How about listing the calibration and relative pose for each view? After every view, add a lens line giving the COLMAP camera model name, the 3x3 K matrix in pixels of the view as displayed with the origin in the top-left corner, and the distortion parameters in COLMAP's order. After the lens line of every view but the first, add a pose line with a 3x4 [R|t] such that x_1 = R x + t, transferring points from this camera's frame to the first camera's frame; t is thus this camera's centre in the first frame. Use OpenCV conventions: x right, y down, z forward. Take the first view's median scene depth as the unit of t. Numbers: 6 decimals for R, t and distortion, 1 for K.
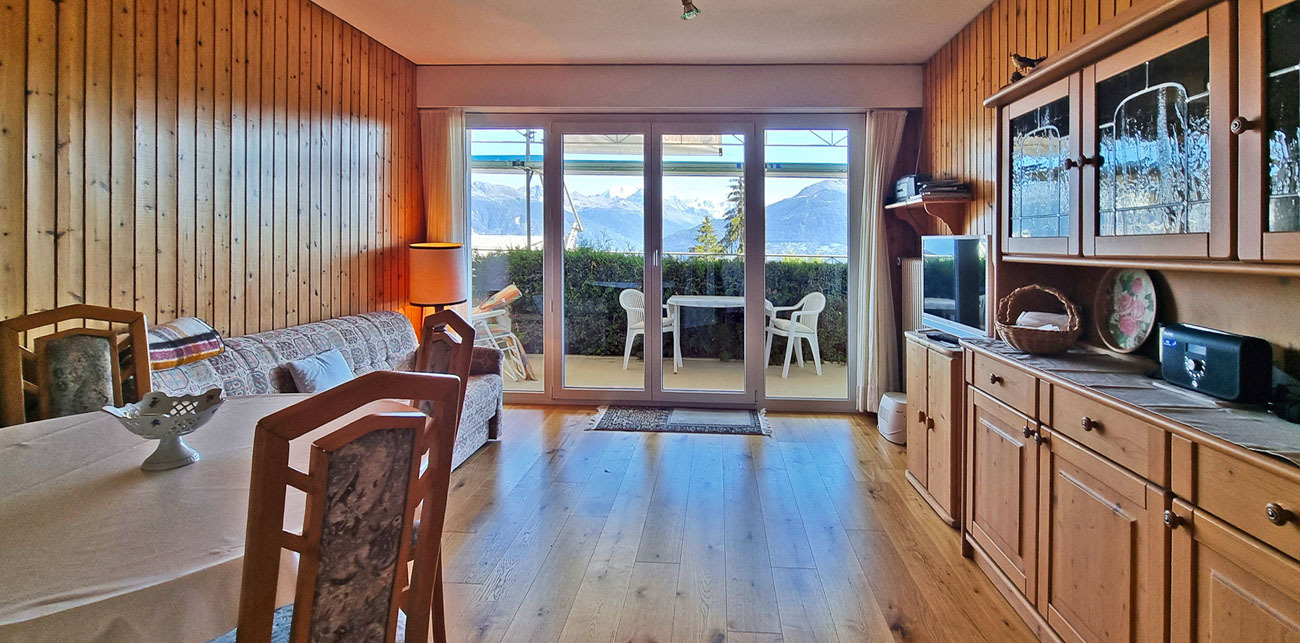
lens RADIAL K [[680.3, 0, 647.9], [0, 680.3, 214.0], [0, 0, 1]] dist [0.000745, -0.000347]
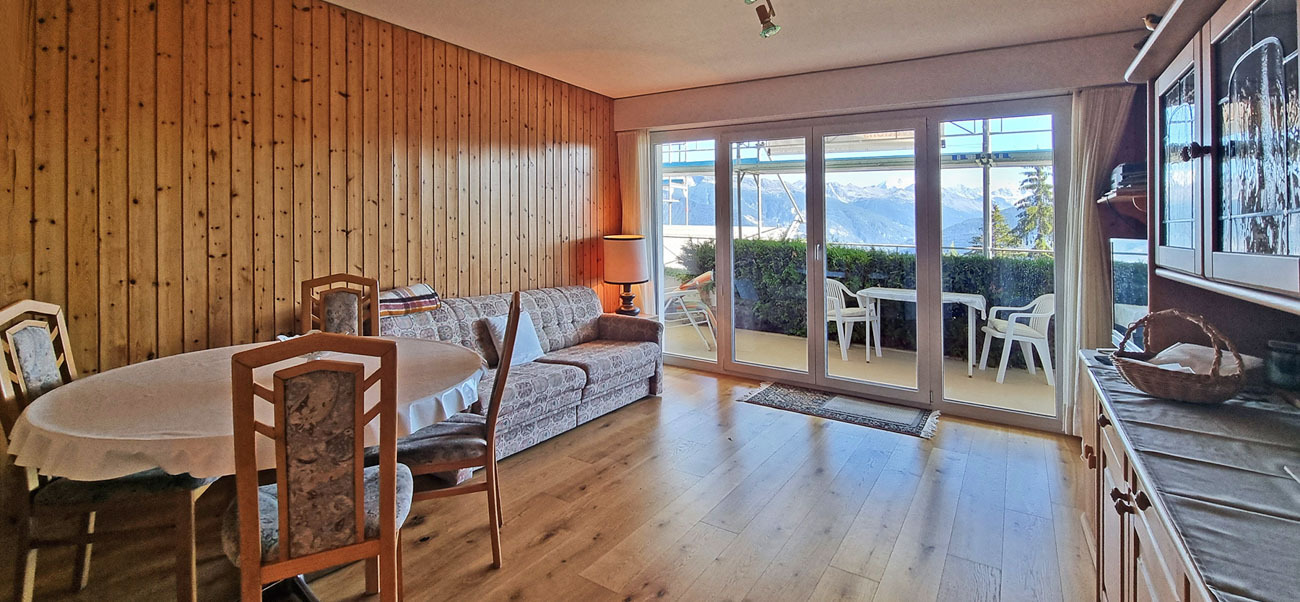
lens RADIAL K [[569.6, 0, 605.3], [0, 569.6, 202.8], [0, 0, 1]] dist [-0.000054, -0.000020]
pose [[0.843360, -0.013821, -0.537171, 0.263385], [0.013259, 0.999900, -0.004910, -0.015849], [0.537185, -0.002982, 0.843459, 0.076148]]
